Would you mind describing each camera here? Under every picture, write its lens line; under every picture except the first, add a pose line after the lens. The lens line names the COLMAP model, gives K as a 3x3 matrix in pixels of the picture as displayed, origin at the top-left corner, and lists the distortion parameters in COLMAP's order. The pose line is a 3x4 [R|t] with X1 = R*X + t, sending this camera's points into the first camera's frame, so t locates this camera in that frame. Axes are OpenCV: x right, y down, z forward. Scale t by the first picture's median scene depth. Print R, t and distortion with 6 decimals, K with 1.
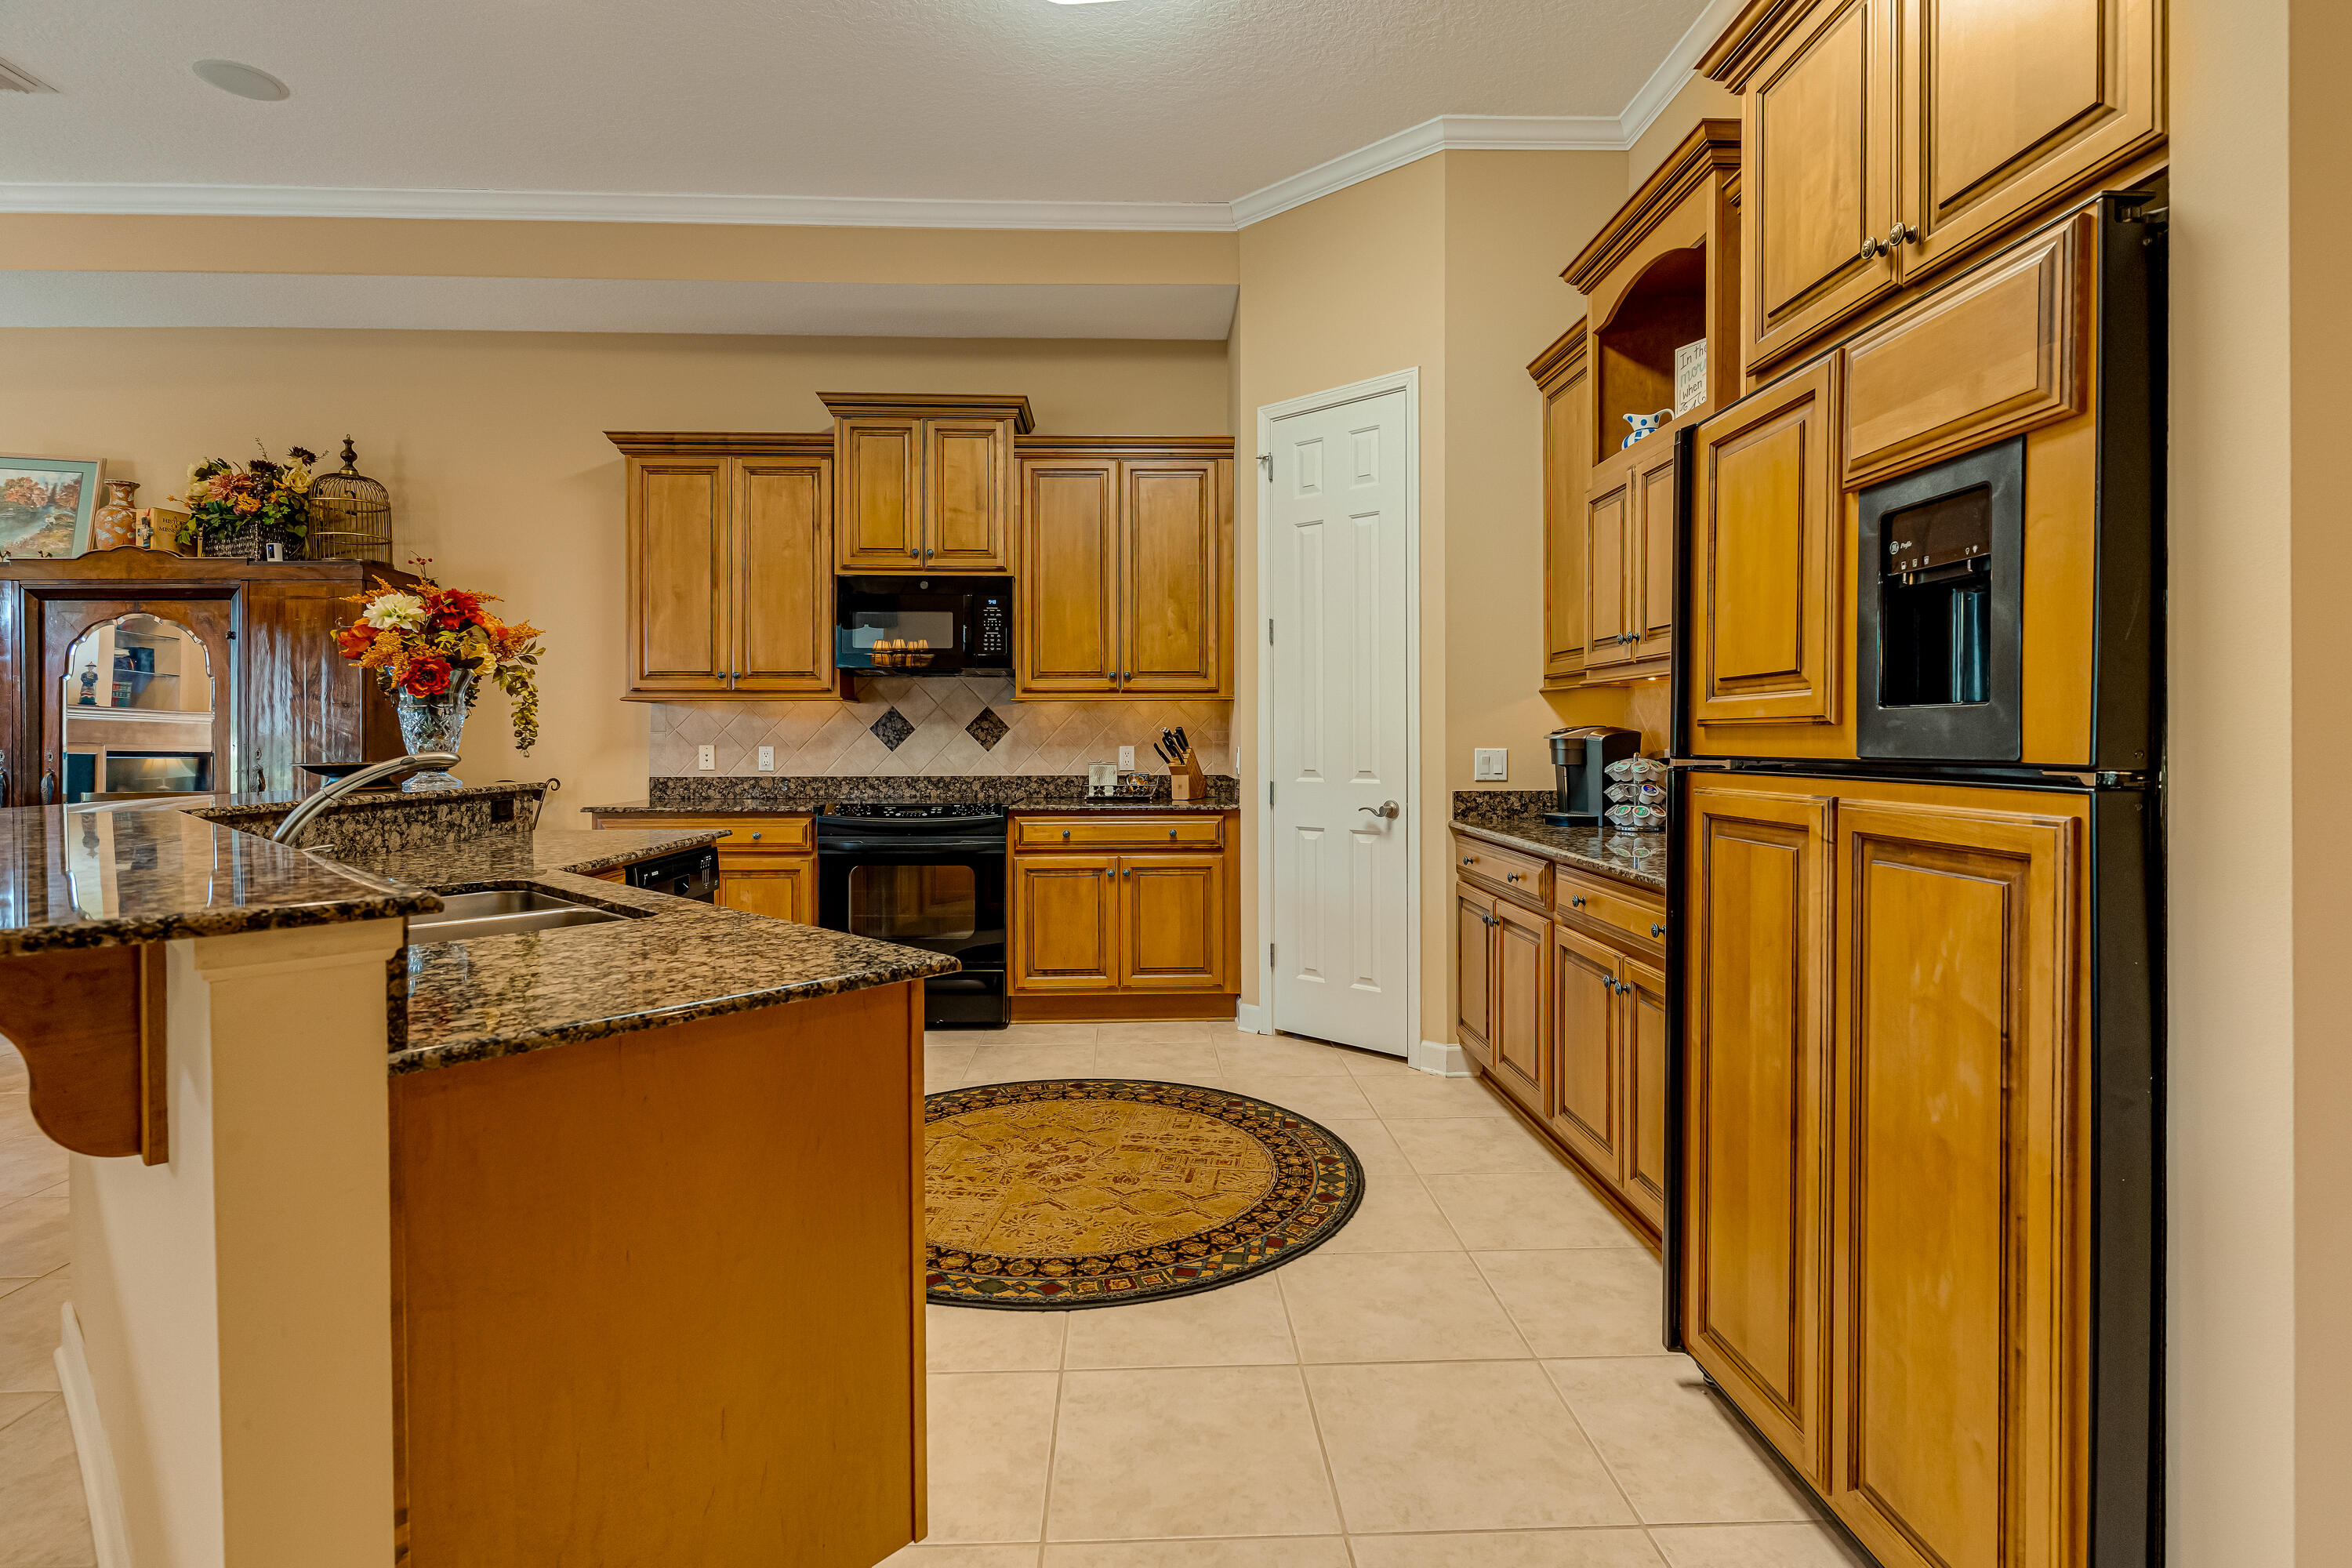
lens RADIAL K [[1135.7, 0, 1177.1], [0, 1135.7, 747.2], [0, 0, 1]] dist [0.001414, -0.000093]
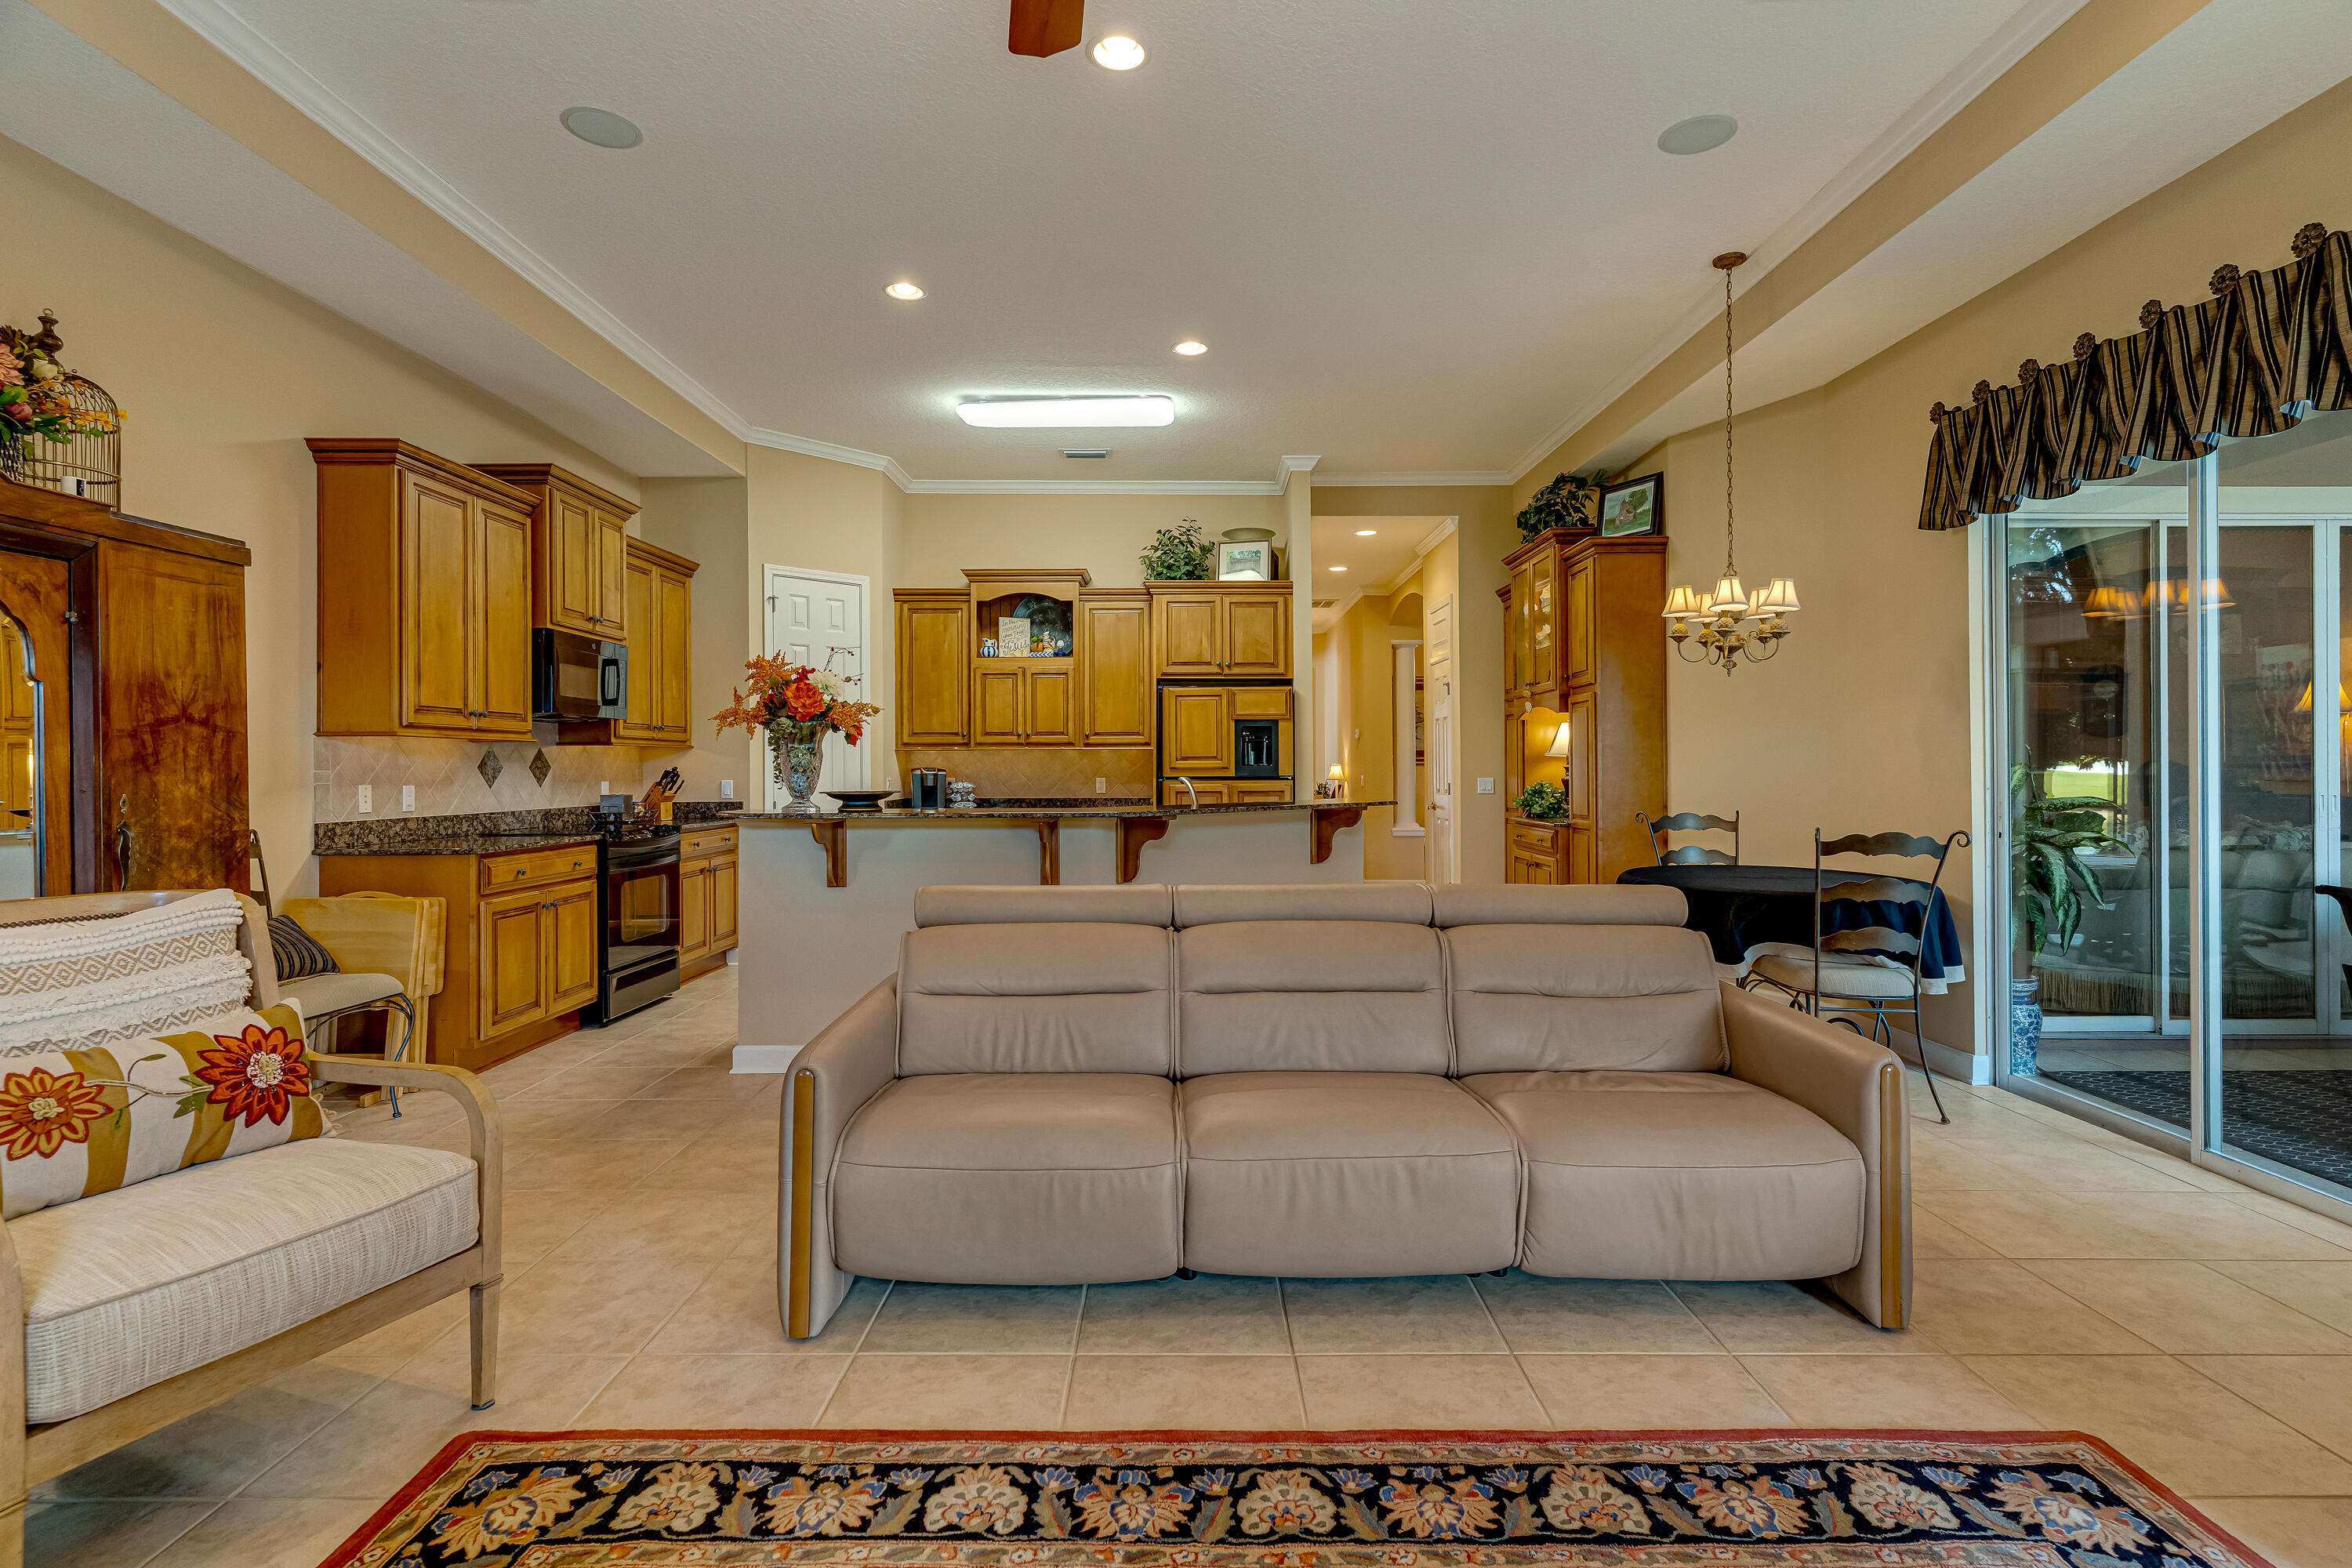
lens RADIAL K [[1128.6, 0, 1185.4], [0, 1128.6, 762.0], [0, 0, 1]] dist [0.002285, 0.000606]
pose [[0.035332, 0.007084, 0.999351, -1.365769], [0.013178, 0.999885, -0.007554, -0.005170], [-0.999289, 0.013437, 0.035234, 0.341834]]
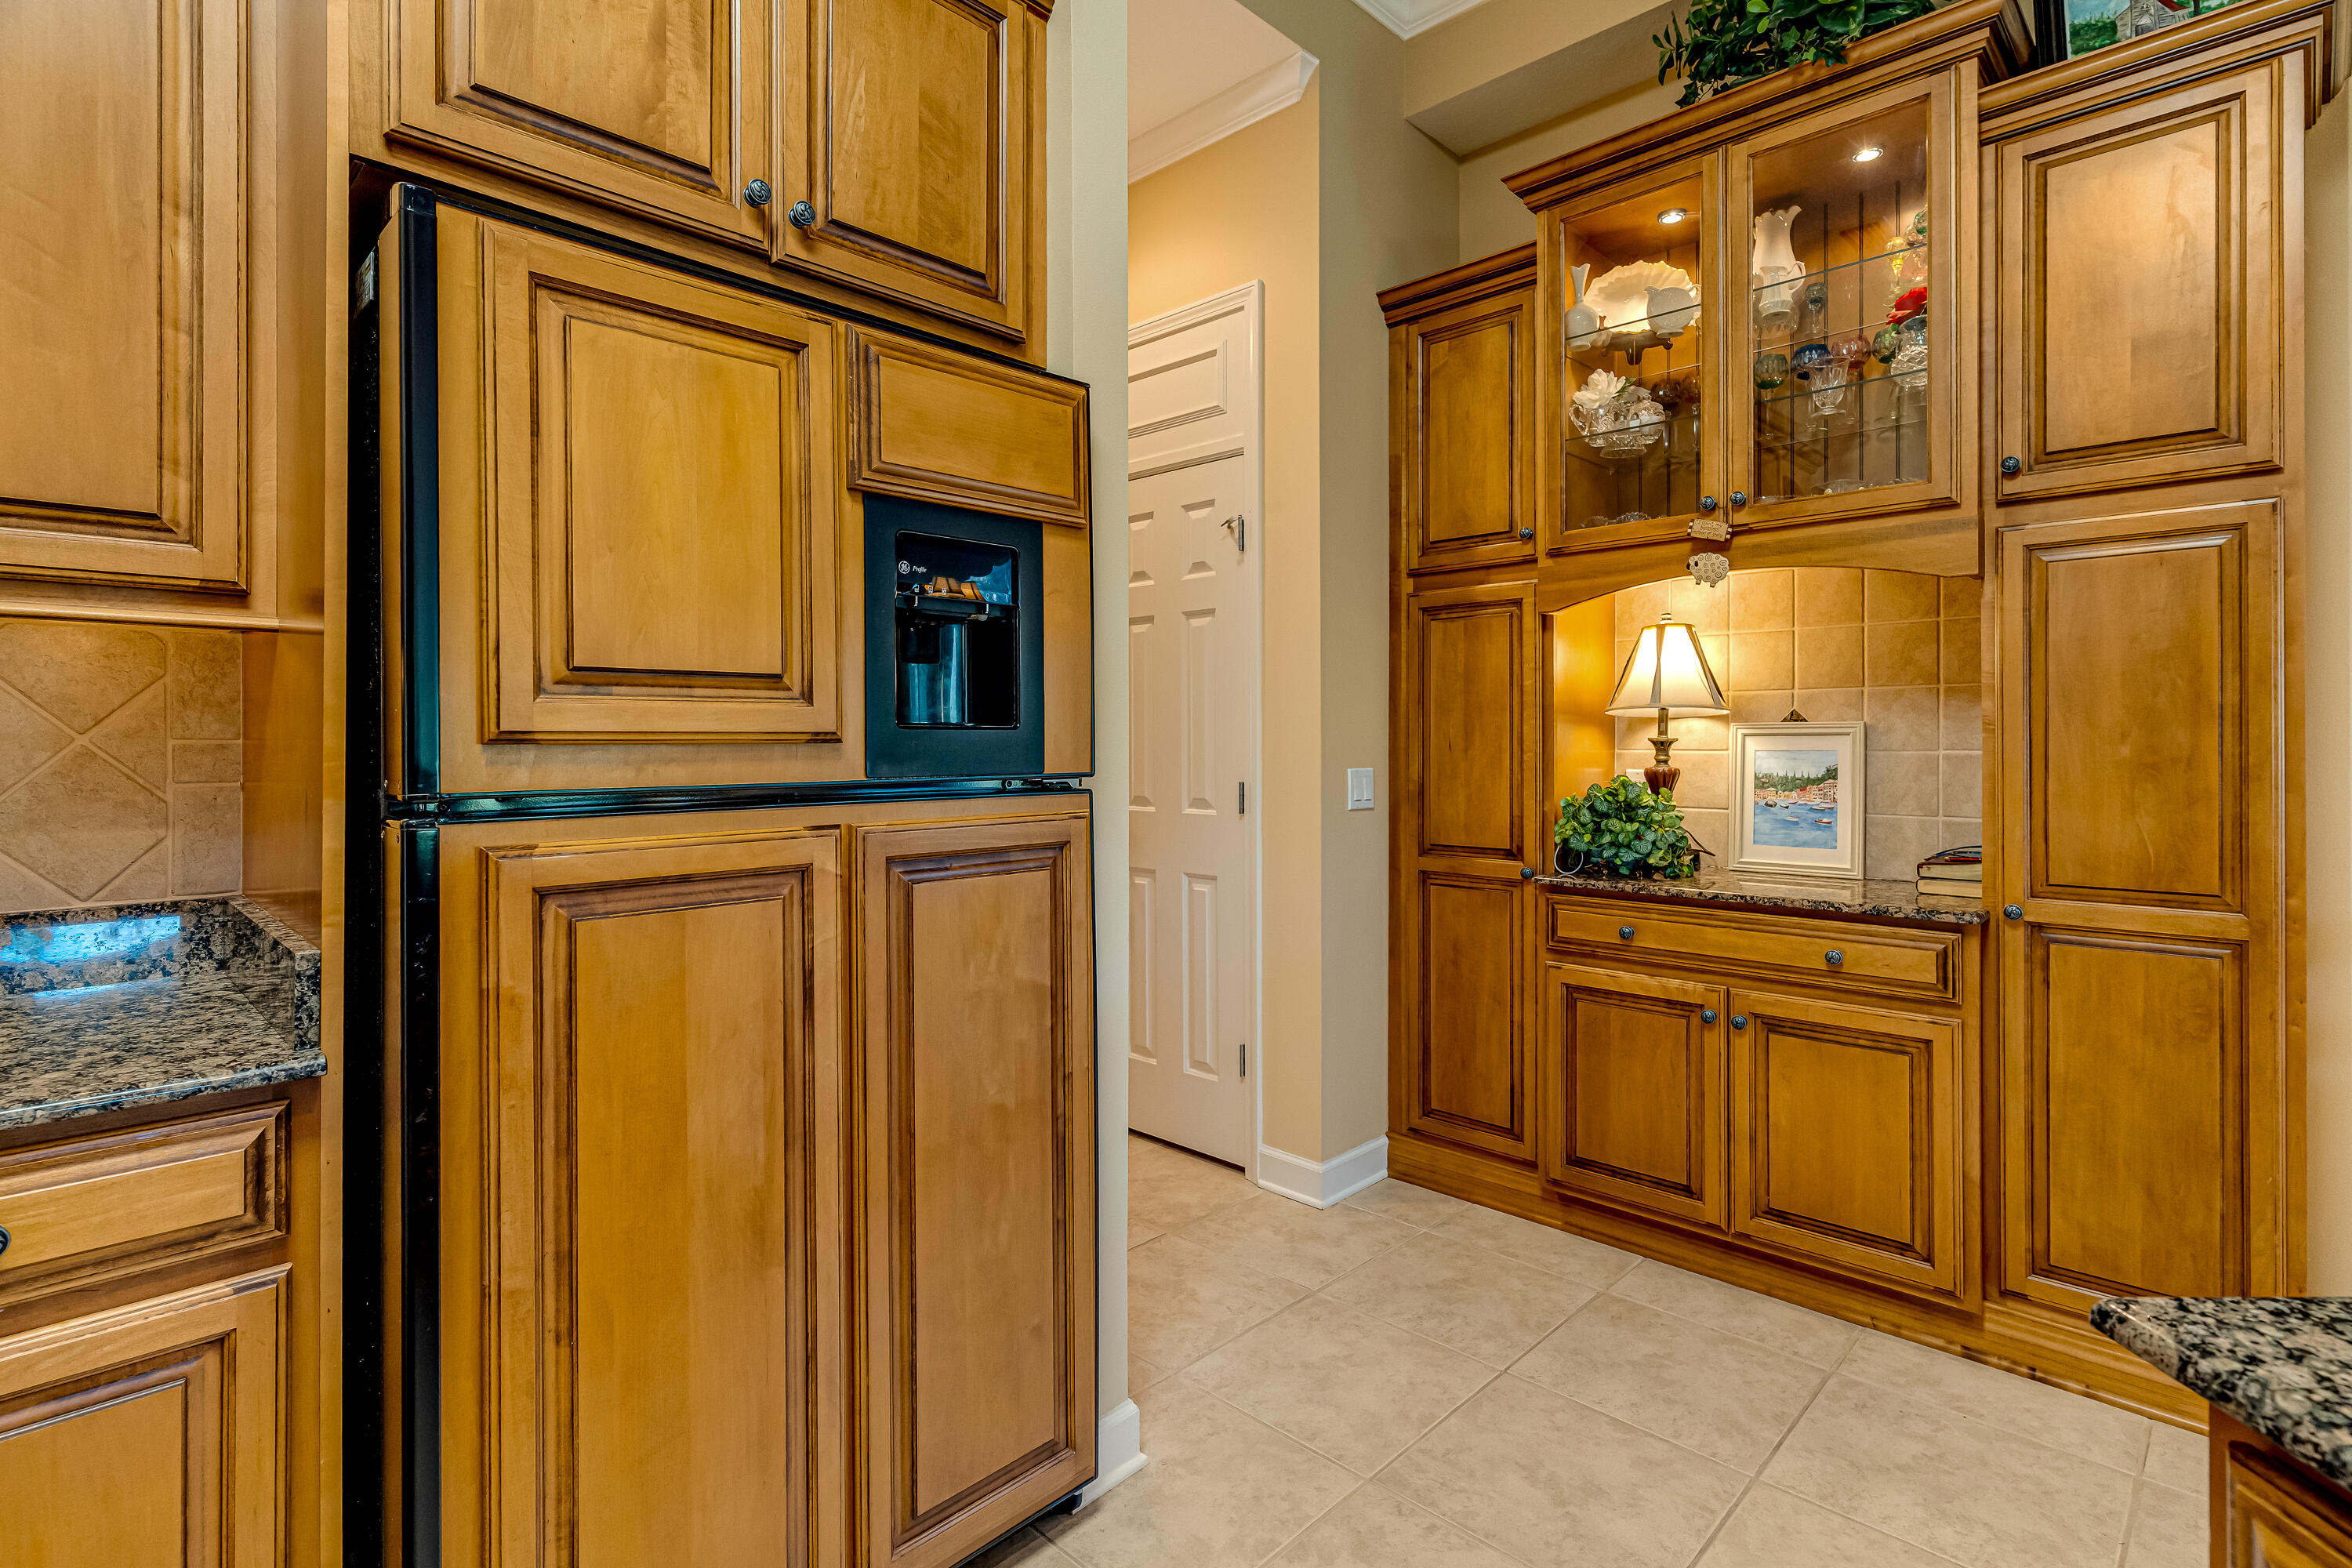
lens RADIAL K [[1129.5, 0, 1205.0], [0, 1129.5, 736.5], [0, 0, 1]] dist [-0.001211, -0.000197]
pose [[-0.698315, 0.001833, 0.715788, -0.084583], [0.007016, 0.999966, 0.004283, -0.009021], [-0.715756, 0.008013, -0.698305, 0.476129]]
